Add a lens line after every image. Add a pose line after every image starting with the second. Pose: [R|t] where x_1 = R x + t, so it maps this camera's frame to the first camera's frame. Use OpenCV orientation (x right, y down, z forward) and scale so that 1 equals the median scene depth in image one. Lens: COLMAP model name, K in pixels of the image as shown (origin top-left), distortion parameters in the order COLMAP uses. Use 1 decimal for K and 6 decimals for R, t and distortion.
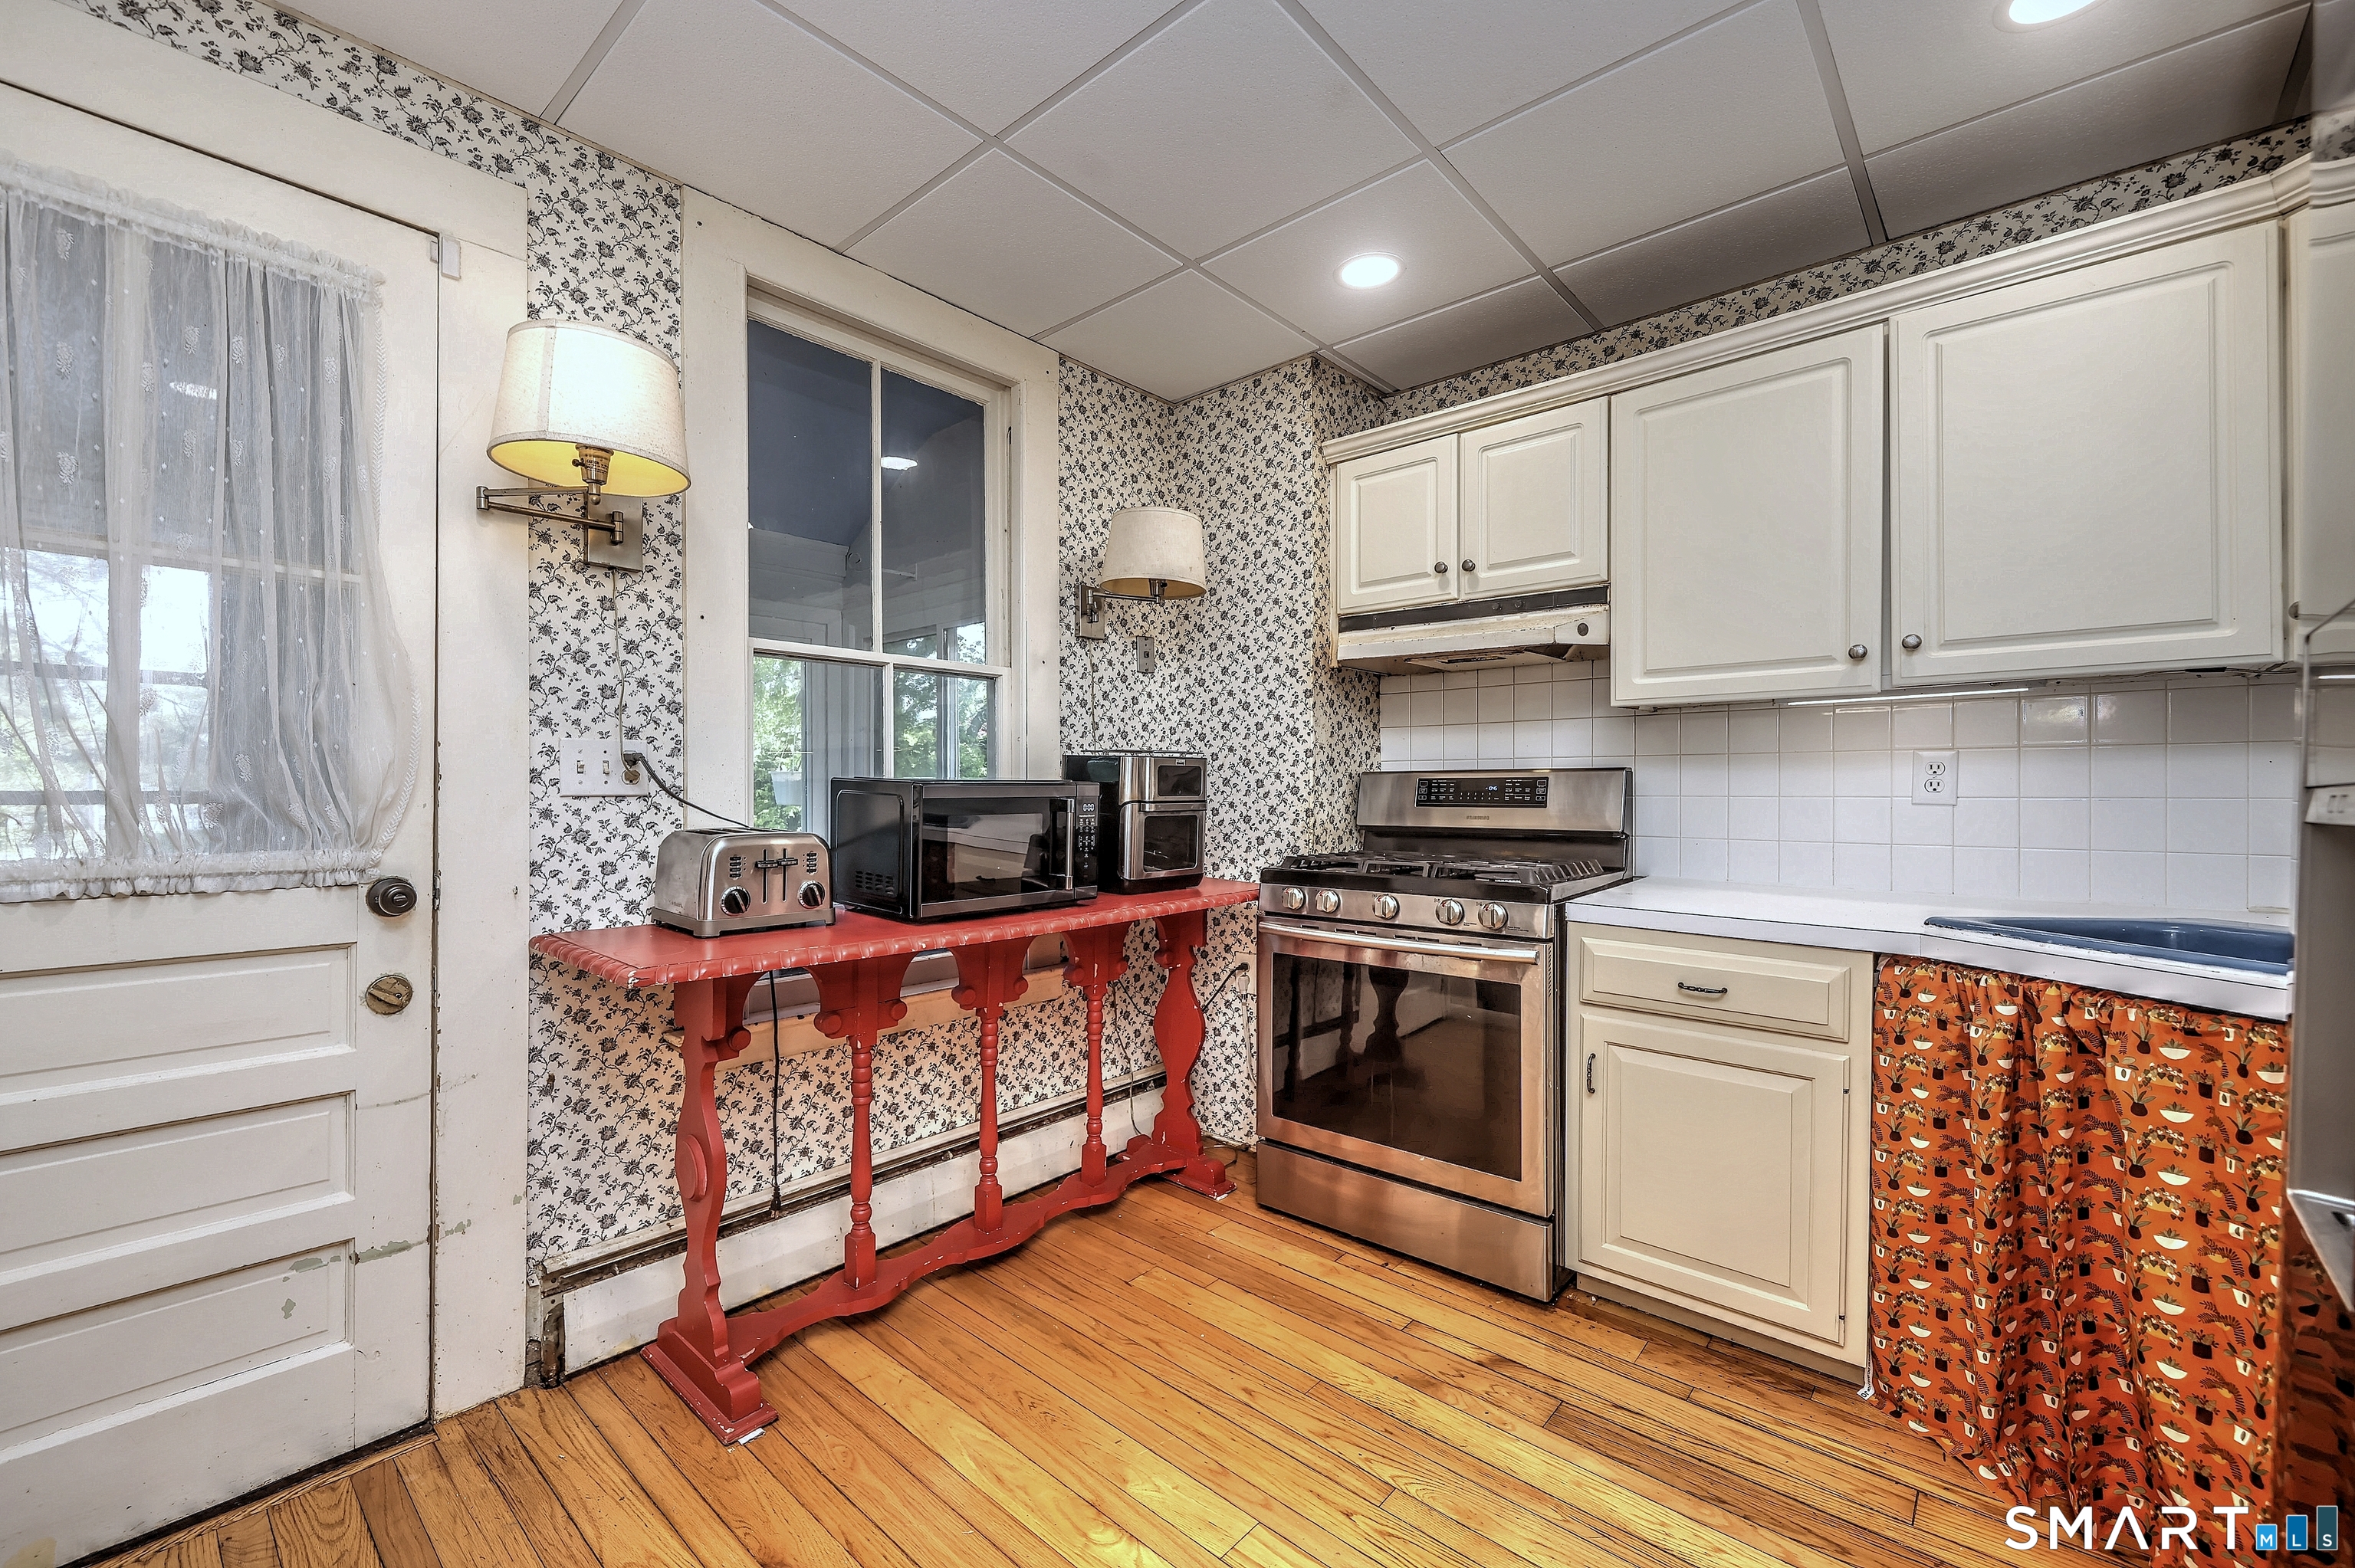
lens RADIAL K [[976.7, 0, 1170.7], [0, 976.7, 802.7], [0, 0, 1]] dist [0.012652, -0.008480]
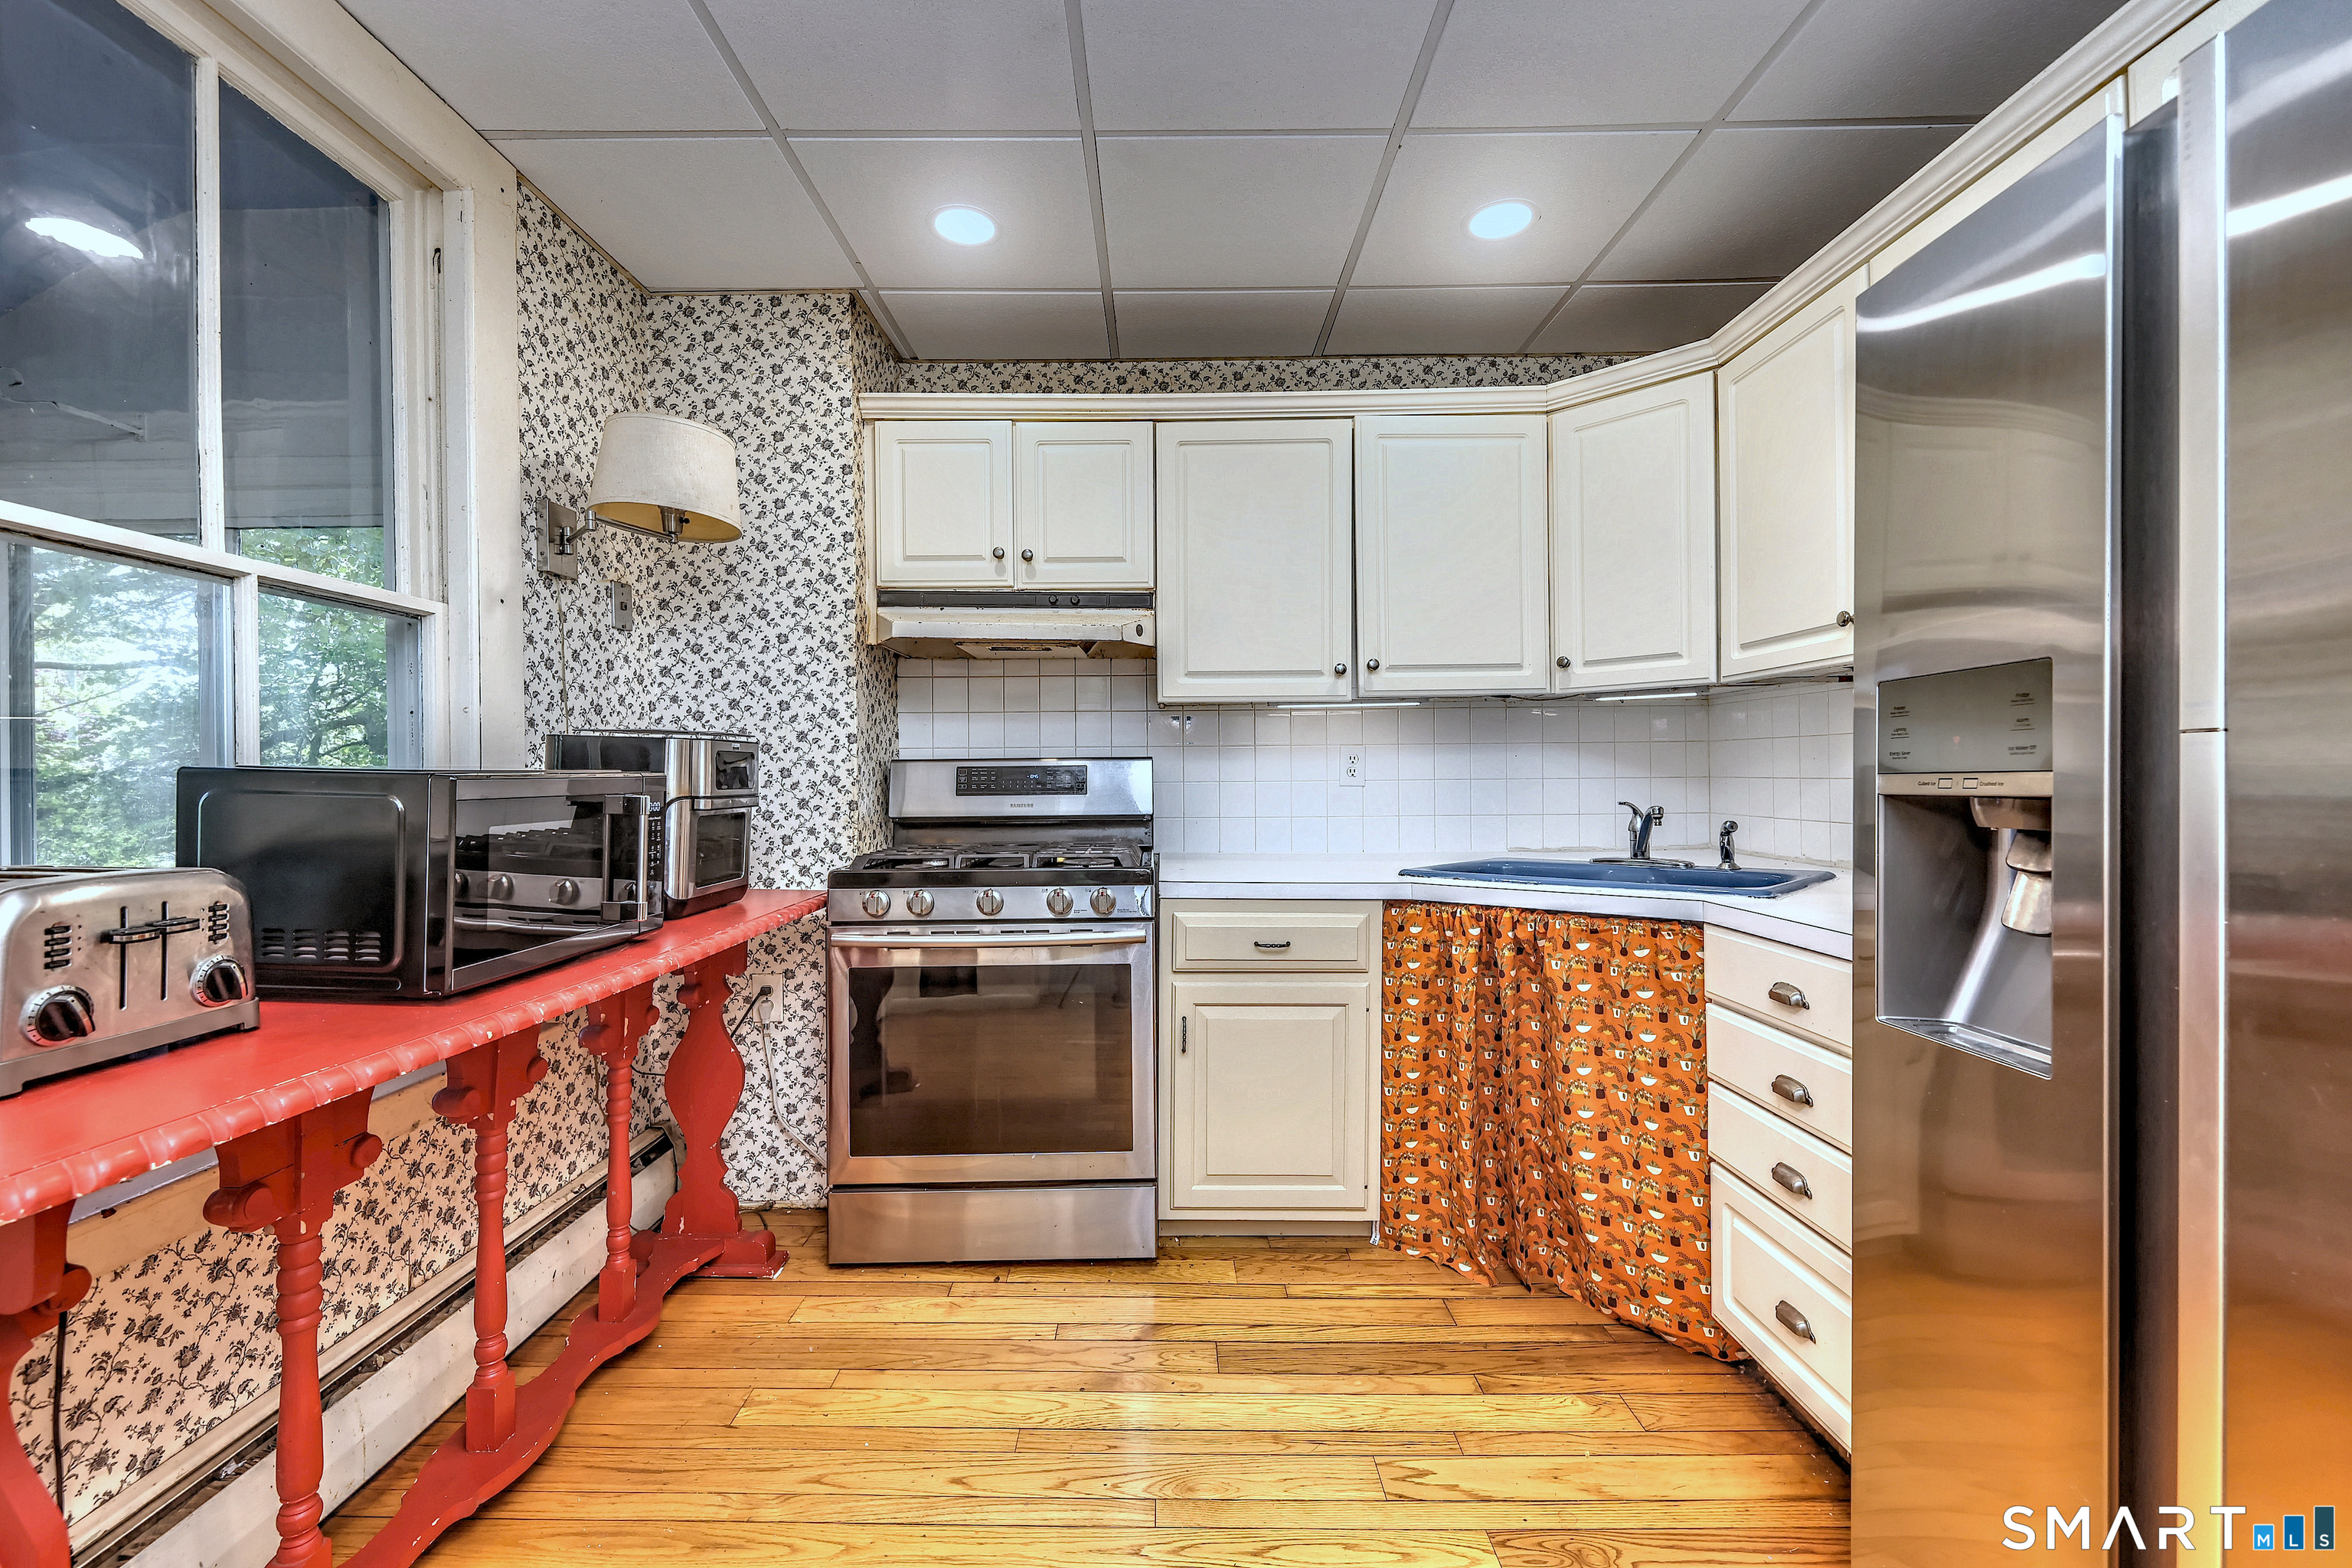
lens RADIAL K [[945.4, 0, 1176.0], [0, 945.4, 784.0], [0, 0, 1]] dist [0.008318, -0.000454]
pose [[0.739791, -0.012630, 0.672719, -0.237377], [0.016787, 0.999859, 0.000311, -0.005025], [-0.672628, 0.011063, 0.739898, 0.177868]]
